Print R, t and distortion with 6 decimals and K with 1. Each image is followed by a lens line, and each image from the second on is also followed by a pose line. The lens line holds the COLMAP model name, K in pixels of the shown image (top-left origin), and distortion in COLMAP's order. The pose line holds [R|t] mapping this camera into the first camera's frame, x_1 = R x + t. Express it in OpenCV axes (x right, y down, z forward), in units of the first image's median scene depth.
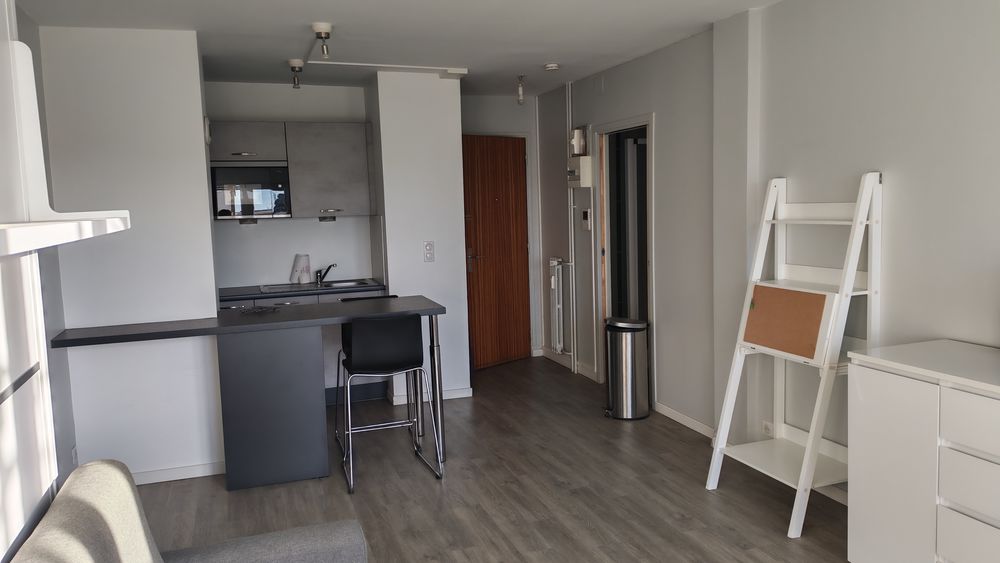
lens RADIAL K [[744.7, 0, 500.0], [0, 744.7, 281.5], [0, 0, 1]] dist [0.073381, -0.000975]
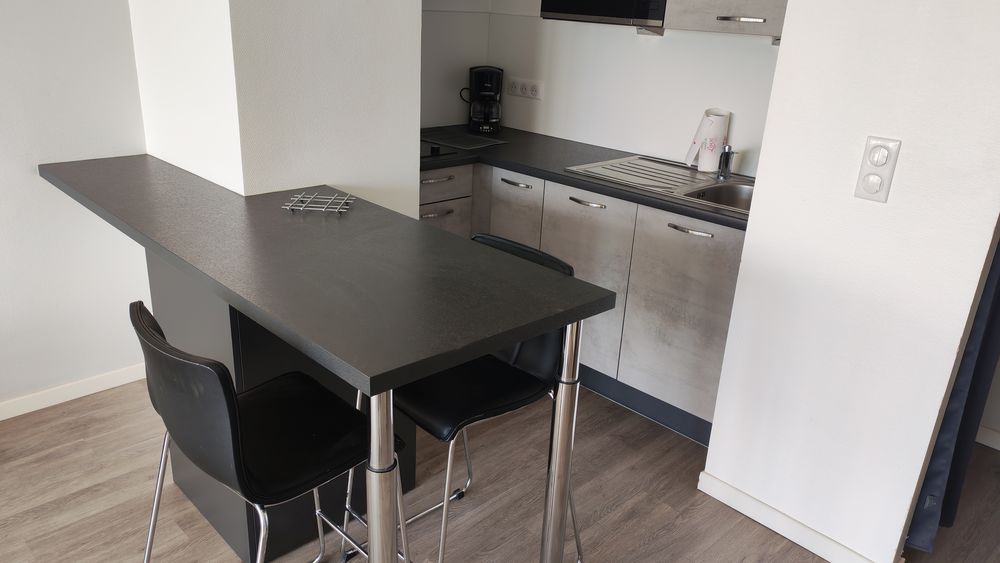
lens RADIAL K [[744.7, 0, 500.0], [0, 744.7, 281.5], [0, 0, 1]] dist [0.073381, -0.000975]
pose [[0.413242, 0.374543, -0.830029, 0.147558], [-0.158862, 0.927172, 0.339286, -0.089680], [0.896657, -0.008348, 0.442647, 0.759494]]
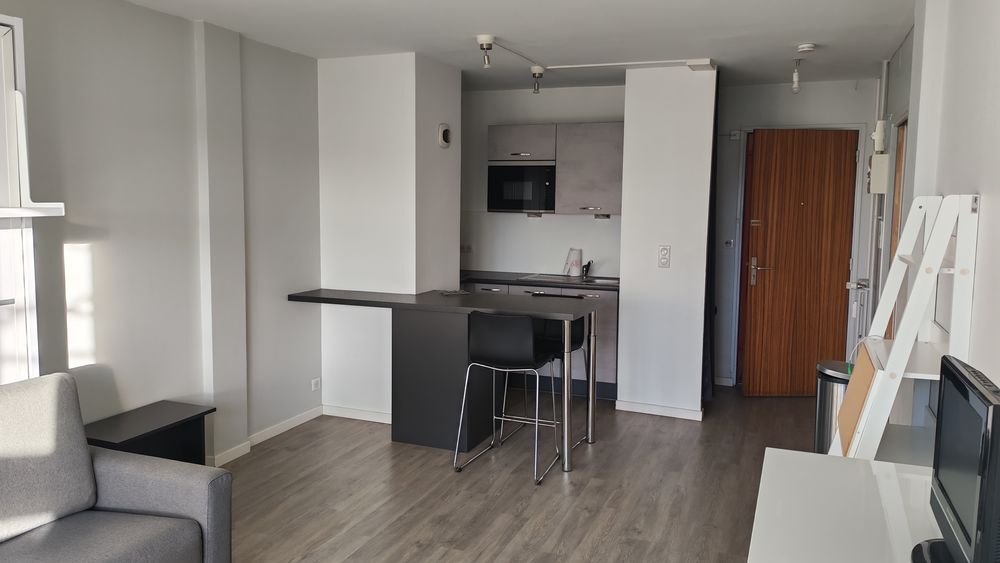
lens RADIAL K [[736.1, 0, 500.0], [0, 736.1, 281.5], [0, 0, 1]] dist [0.005389, -0.000422]
pose [[0.742877, 0.113599, -0.659719, 0.398728], [-0.103050, 0.993156, 0.054976, -0.042376], [0.661449, 0.027144, 0.749499, 0.184231]]
